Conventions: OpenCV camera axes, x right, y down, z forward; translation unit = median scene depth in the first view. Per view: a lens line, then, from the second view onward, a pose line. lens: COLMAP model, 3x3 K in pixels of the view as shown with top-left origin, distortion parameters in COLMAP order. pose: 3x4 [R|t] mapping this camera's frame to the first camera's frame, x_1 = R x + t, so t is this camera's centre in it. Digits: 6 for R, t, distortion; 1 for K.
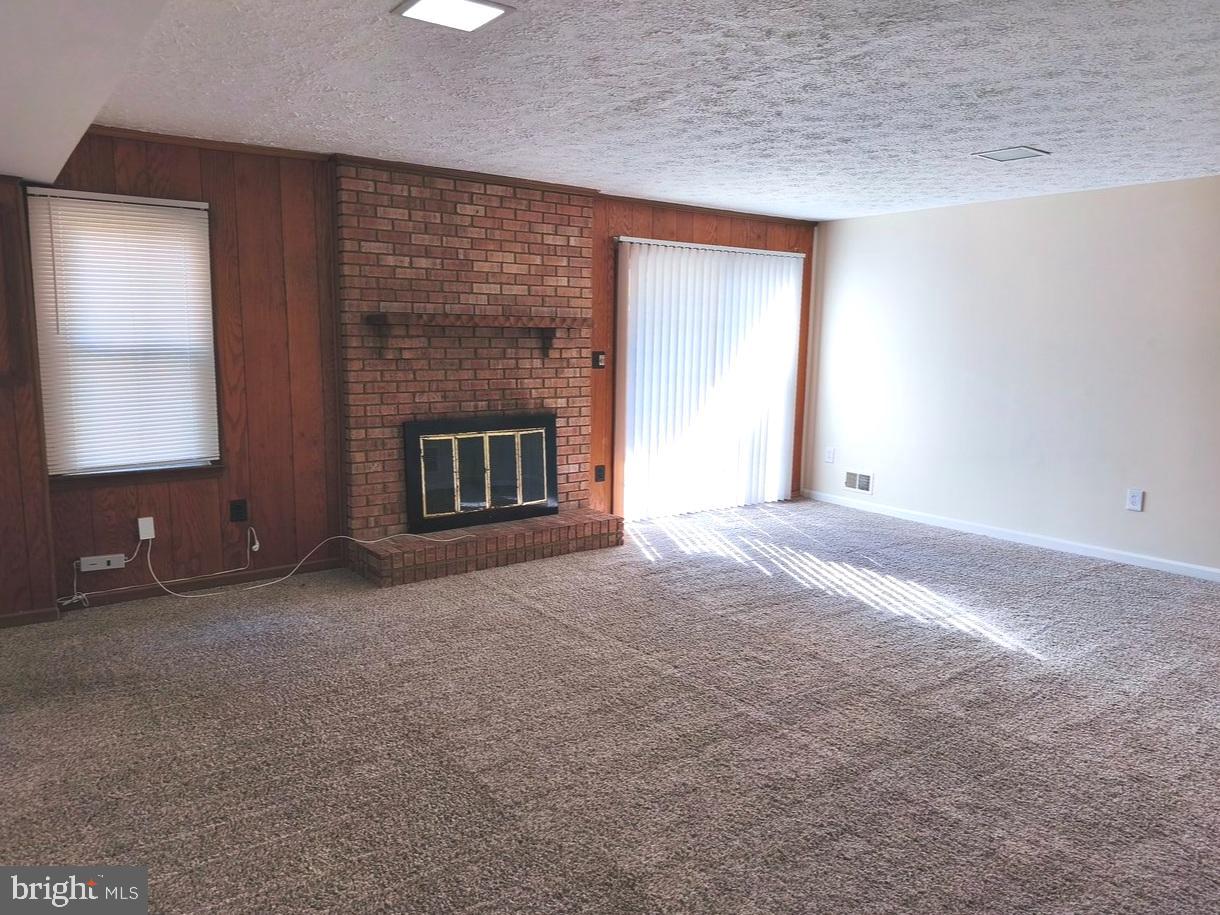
lens RADIAL K [[846.8, 0, 616.7], [0, 846.8, 457.9], [0, 0, 1]] dist [0.131381, -0.286474]
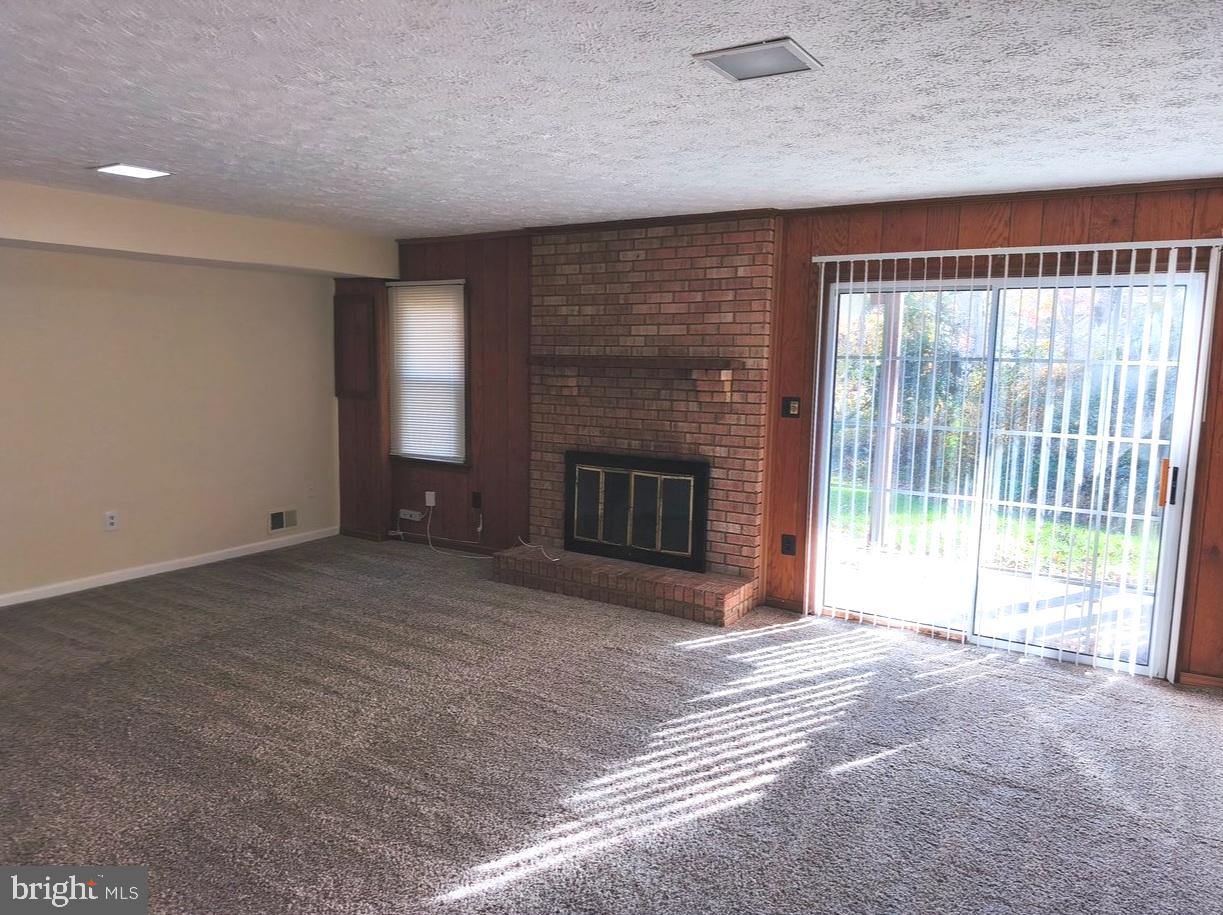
lens RADIAL K [[868.3, 0, 611.5], [0, 868.3, 457.5], [0, 0, 1]] dist [0.087914, -0.128247]
pose [[0.351415, 0.111418, -0.929566, 0.830307], [-0.140606, 0.987913, 0.065256, -0.114227], [0.925601, 0.107770, 0.362833, 0.622860]]
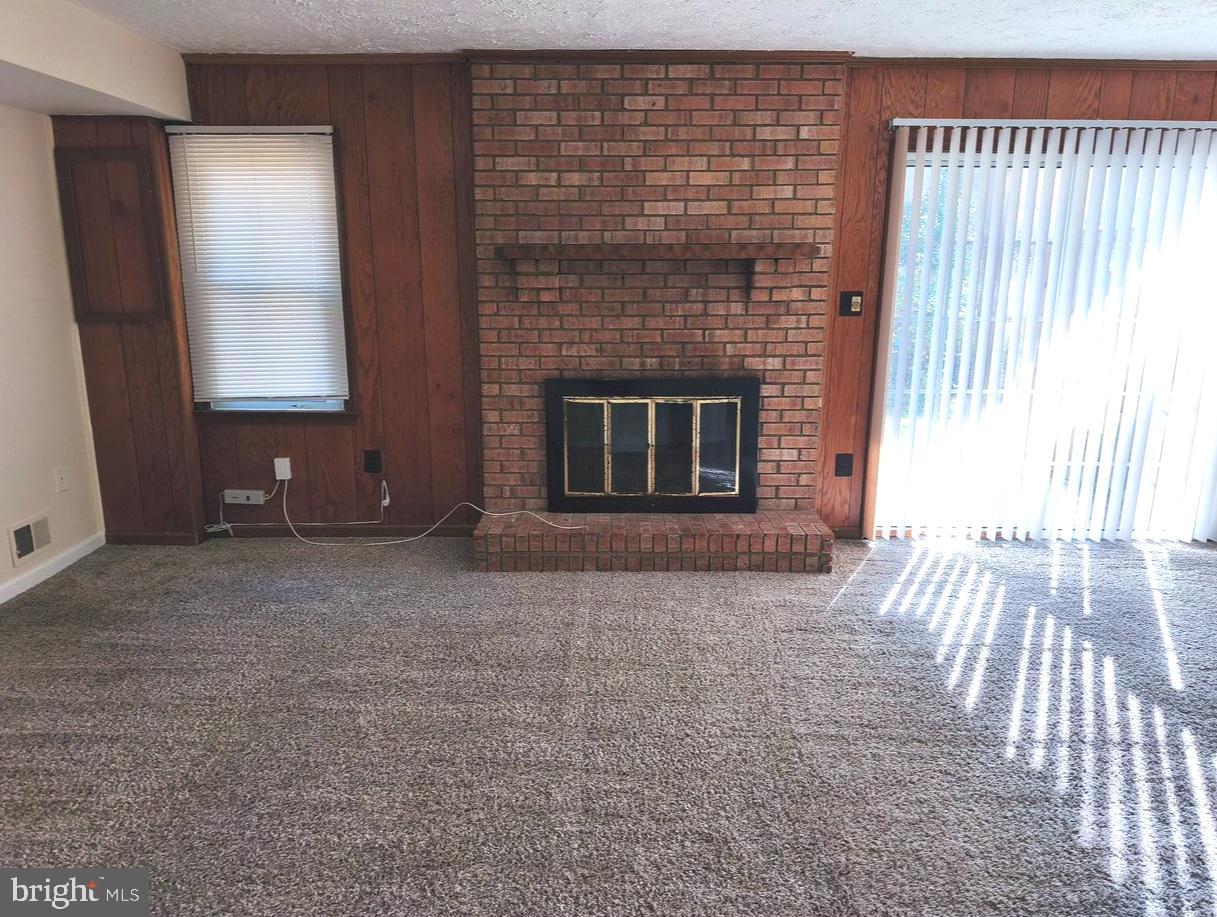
lens RADIAL K [[844.7, 0, 615.1], [0, 844.7, 458.9], [0, 0, 1]] dist [0.131381, -0.286474]
pose [[0.799049, 0.124547, -0.588225, 0.294510], [-0.079383, 0.991600, 0.102119, -0.052896], [0.596002, -0.034903, 0.802224, 0.367610]]
